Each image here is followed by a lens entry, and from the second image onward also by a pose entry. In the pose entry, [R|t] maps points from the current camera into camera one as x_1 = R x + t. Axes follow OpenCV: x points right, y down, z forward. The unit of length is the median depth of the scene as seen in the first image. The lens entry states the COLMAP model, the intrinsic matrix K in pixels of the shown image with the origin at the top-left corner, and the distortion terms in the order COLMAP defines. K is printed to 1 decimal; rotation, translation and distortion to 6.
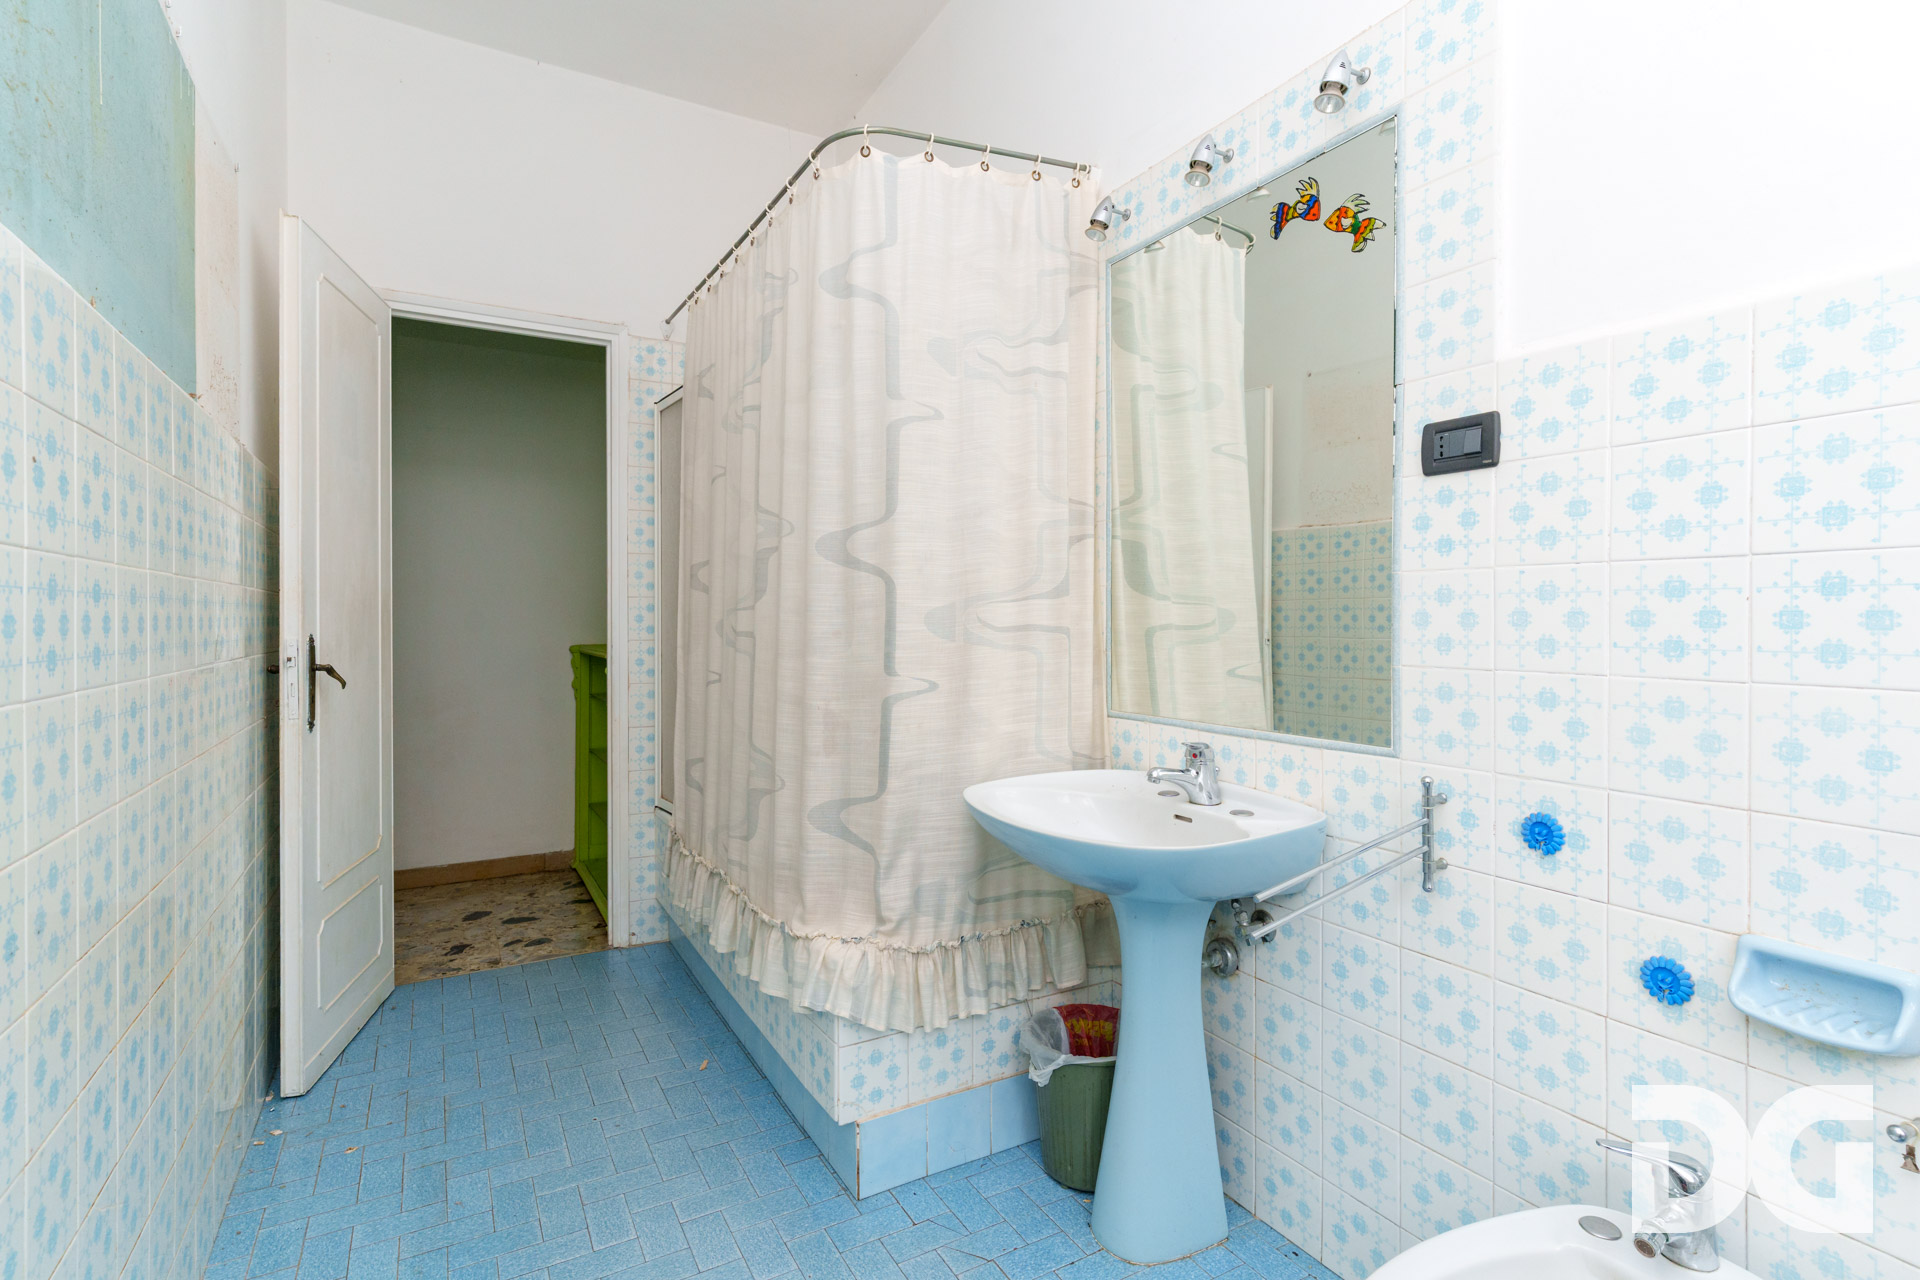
lens RADIAL K [[919.0, 0, 948.2], [0, 919.0, 633.2], [0, 0, 1]] dist [0.002082, 0.001384]
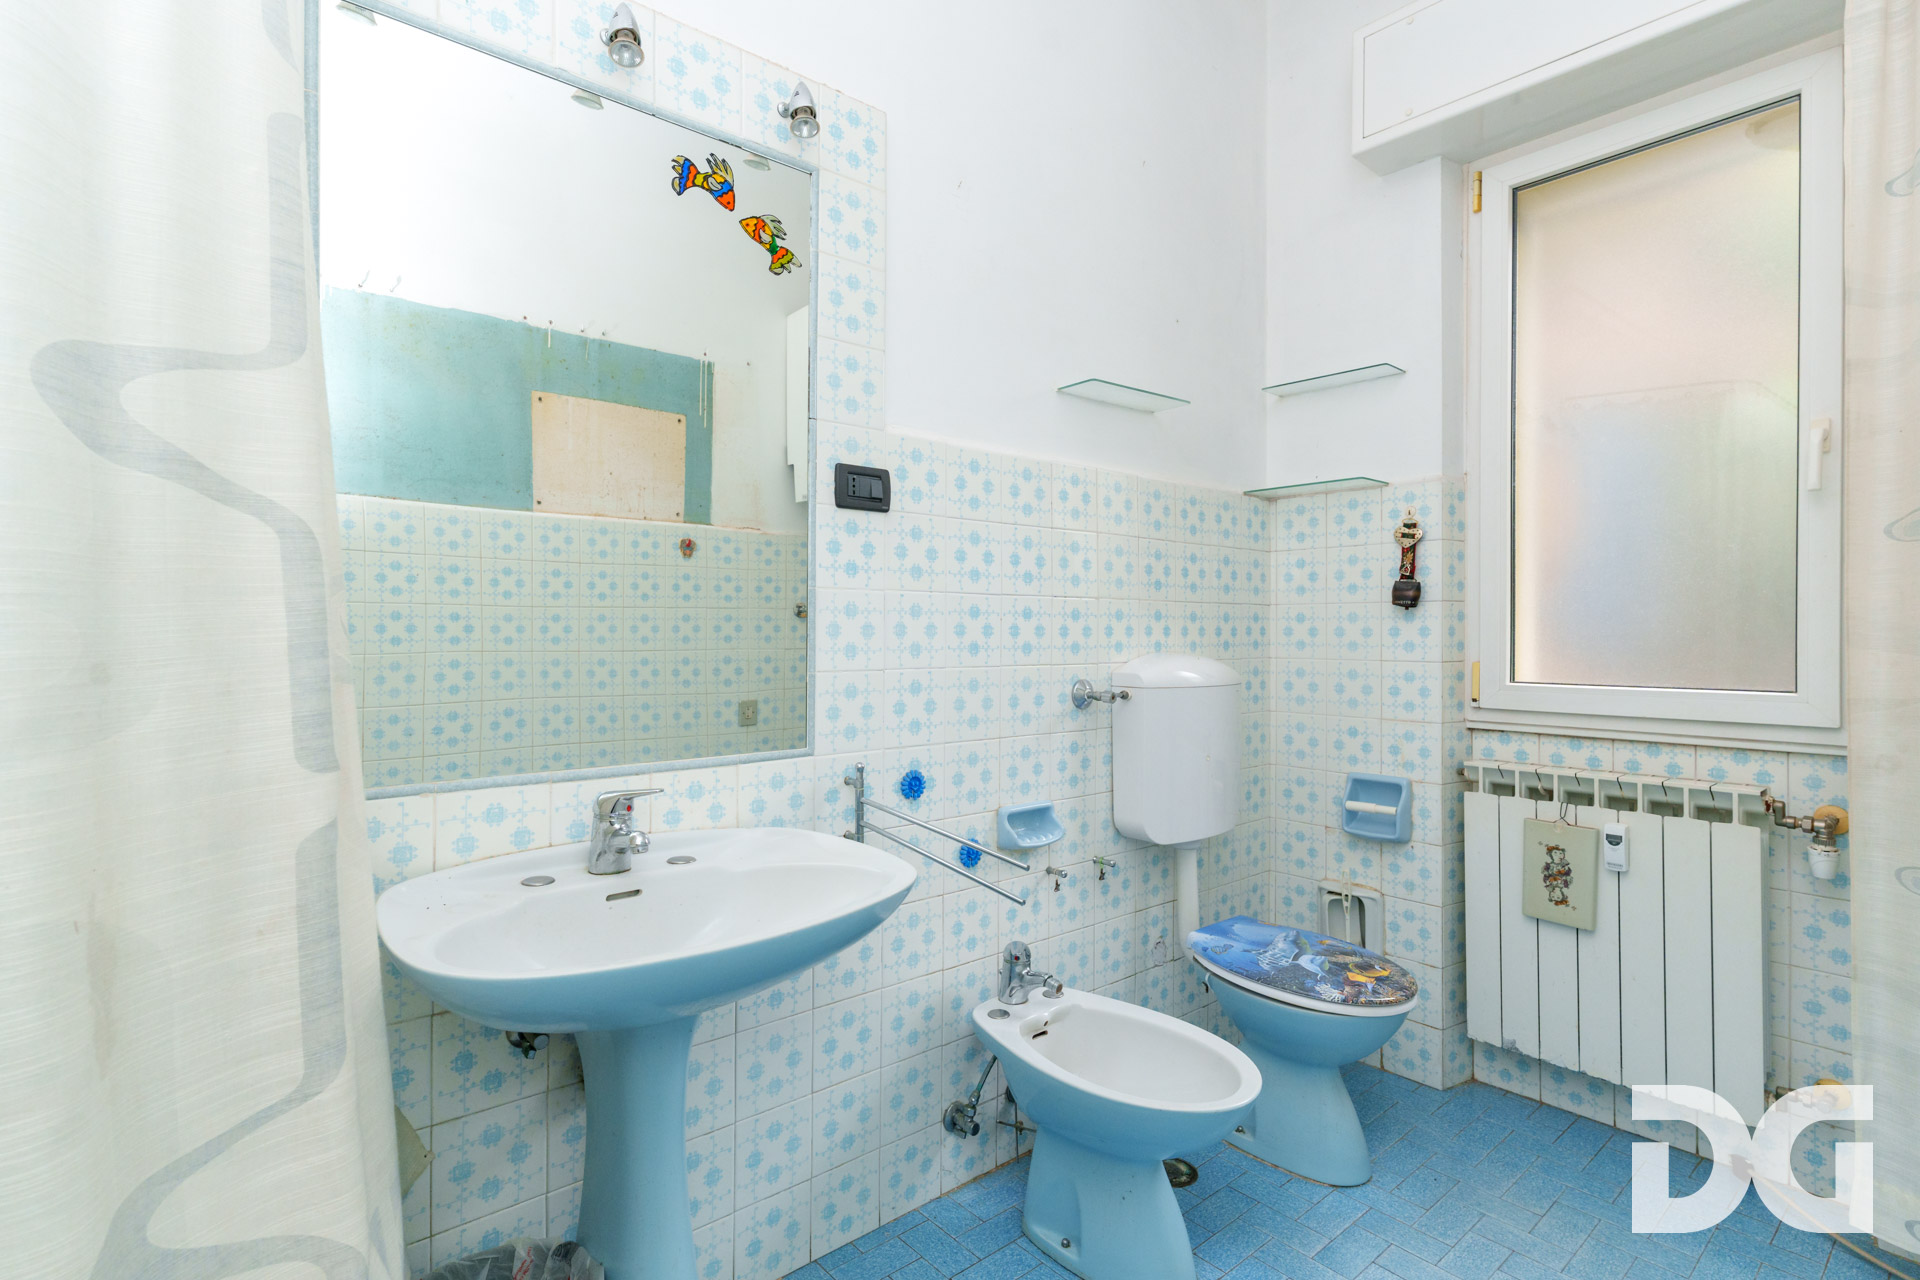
lens RADIAL K [[919.0, 0, 992.5], [0, 919.0, 637.2], [0, 0, 1]] dist [0.002082, 0.001384]
pose [[-0.212088, 0.000491, 0.977250, -0.664376], [0.017162, 0.999848, 0.003222, -0.006633], [-0.977100, 0.017455, -0.212064, 1.069020]]
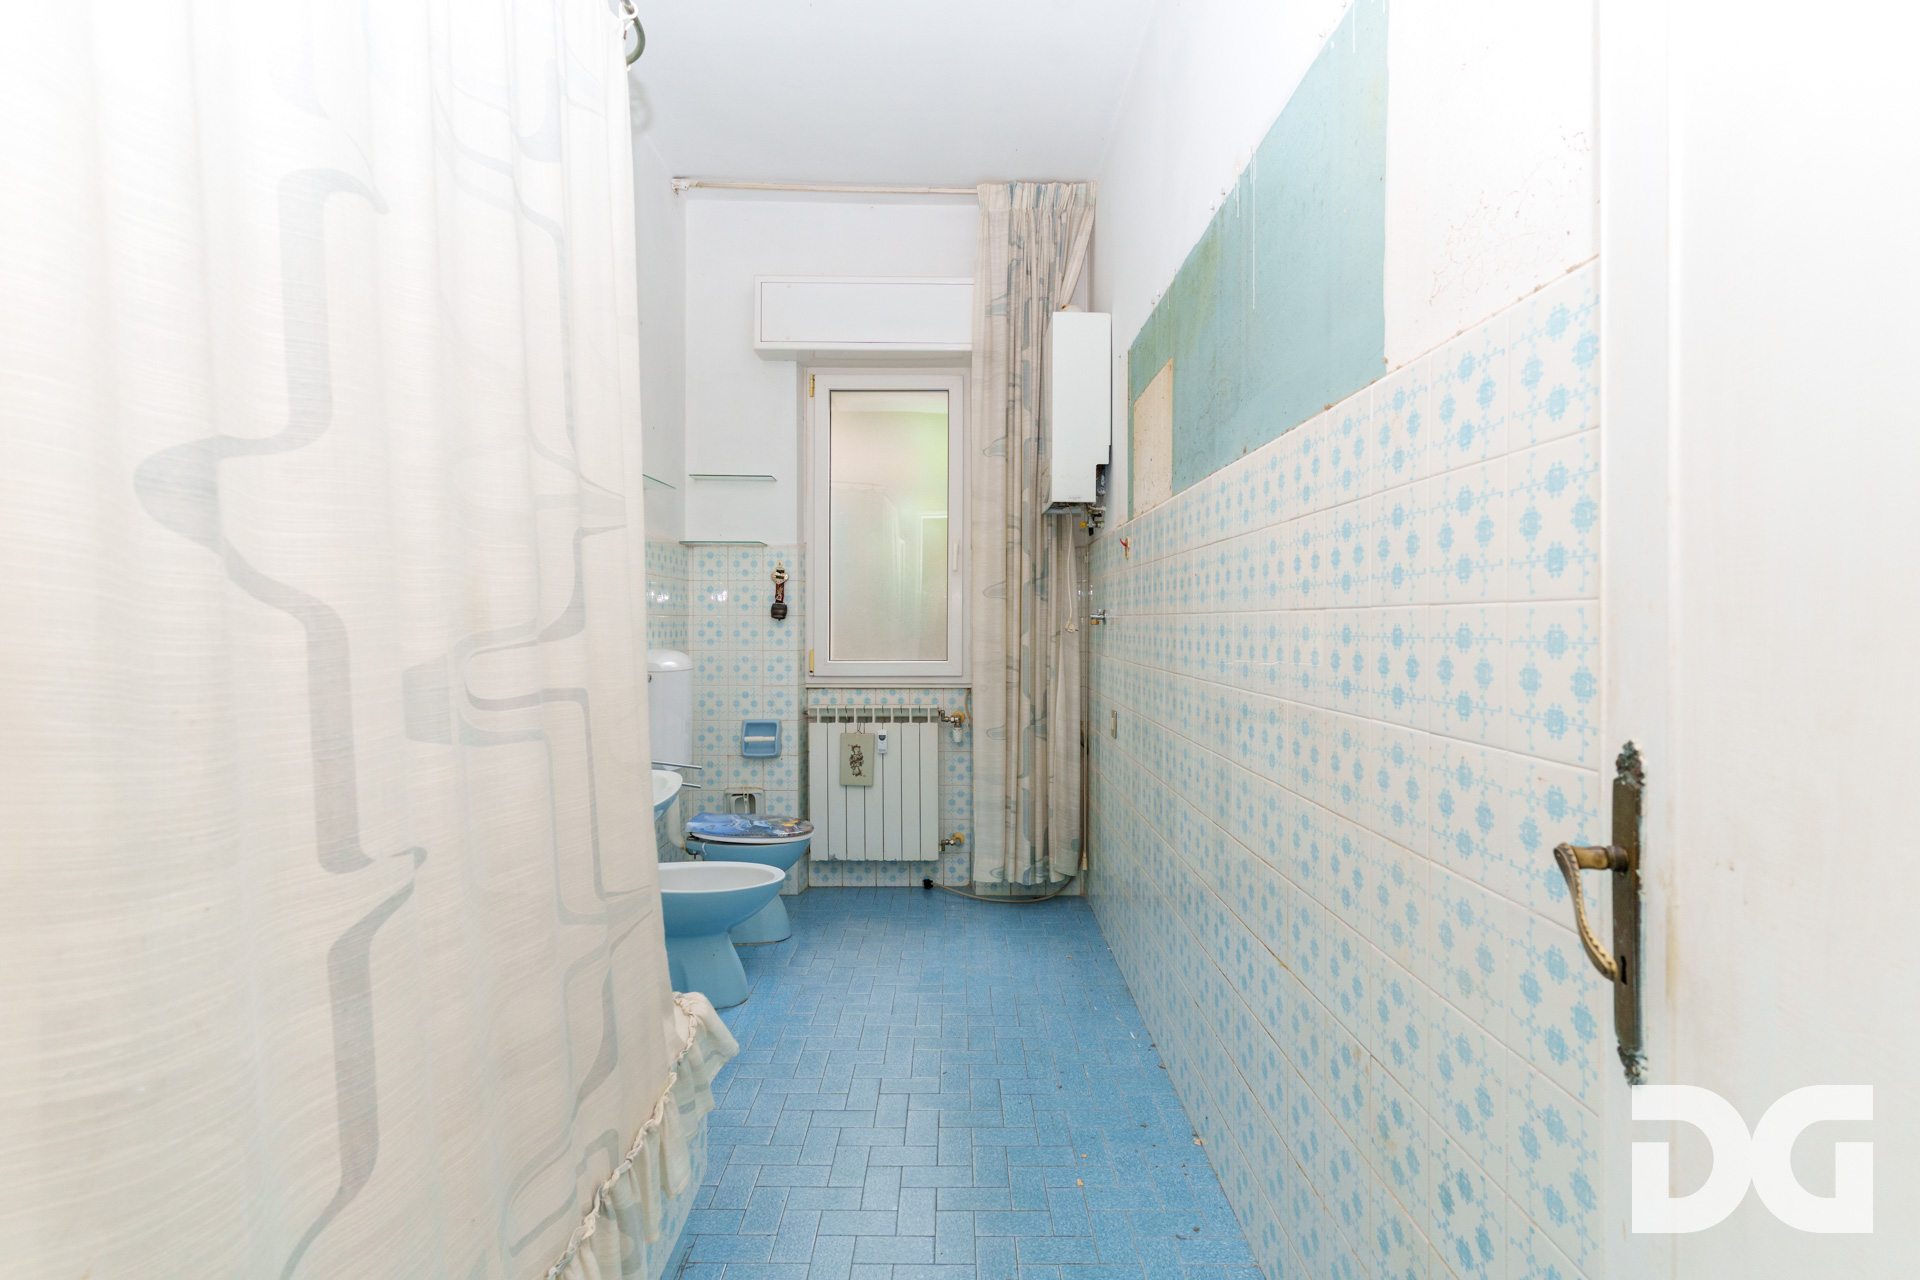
lens RADIAL K [[919.0, 0, 951.8], [0, 919.0, 633.1], [0, 0, 1]] dist [0.002082, 0.001384]
pose [[-0.876124, -0.004174, 0.482068, -0.882064], [0.011707, 0.999483, 0.029930, -0.048362], [-0.481944, 0.031866, -0.875622, 1.738330]]
